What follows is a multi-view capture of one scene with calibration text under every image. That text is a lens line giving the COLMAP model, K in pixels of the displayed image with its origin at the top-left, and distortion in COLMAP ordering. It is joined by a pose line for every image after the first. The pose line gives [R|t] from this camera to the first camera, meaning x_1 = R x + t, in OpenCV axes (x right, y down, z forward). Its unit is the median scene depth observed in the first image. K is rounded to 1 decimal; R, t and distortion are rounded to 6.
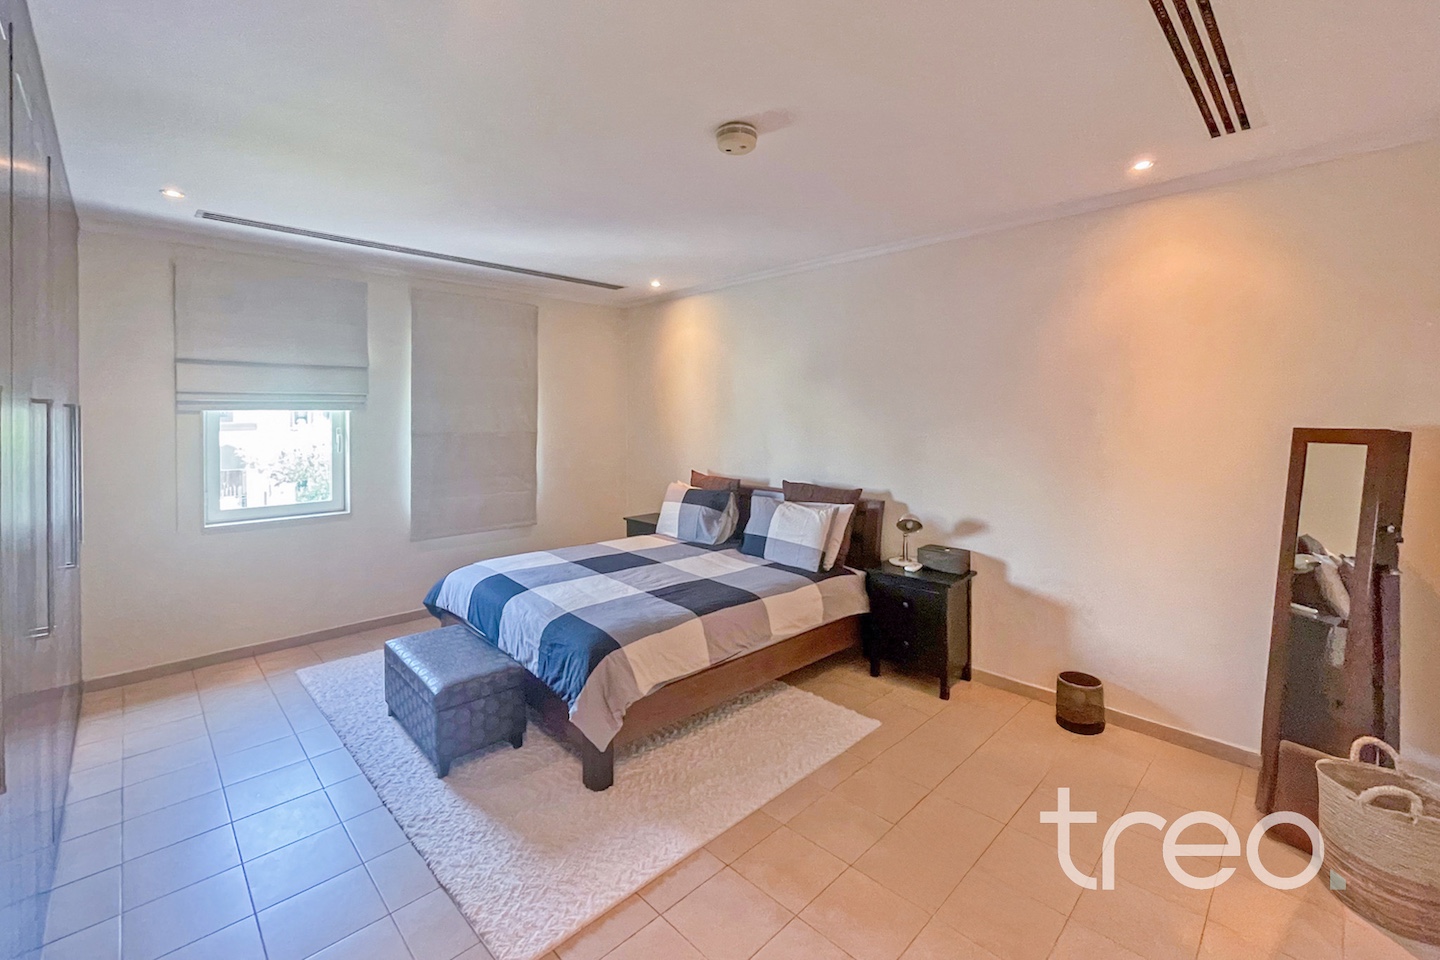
lens RADIAL K [[604.4, 0, 718.0], [0, 604.4, 421.9], [0, 0, 1]] dist [-0.000430, -0.000069]
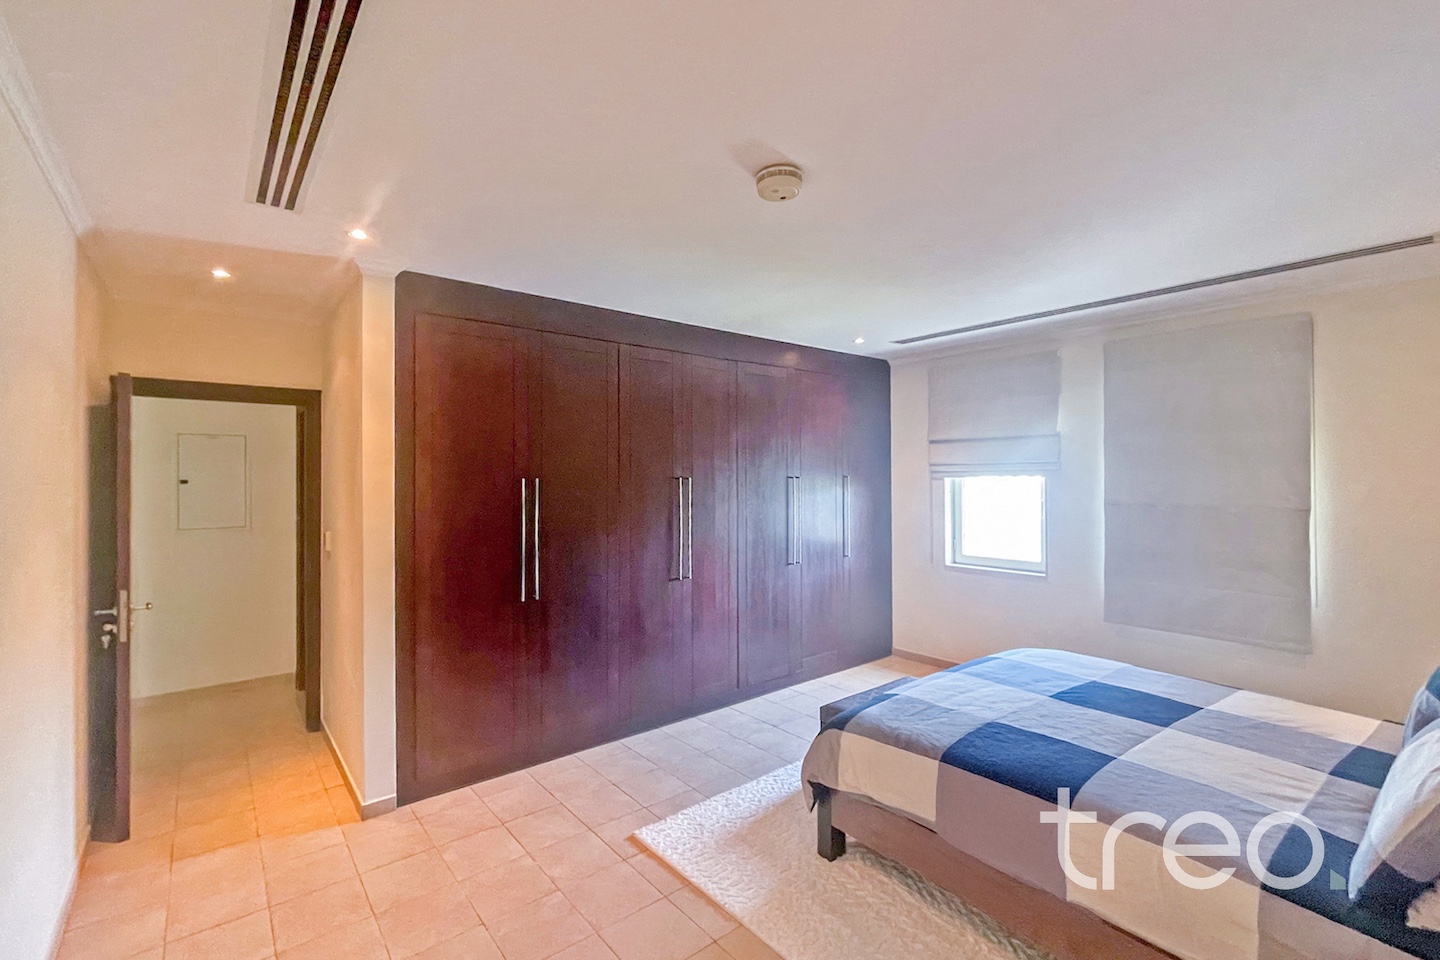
lens RADIAL K [[629.9, 0, 720.0], [0, 629.9, 480.0], [0, 0, 1]] dist [-0.001175, -0.000218]
pose [[-0.079324, 0.010452, -0.996794, 0.601747], [-0.005070, 0.999928, 0.010889, -0.027057], [0.996836, 0.005918, -0.079266, 0.620604]]
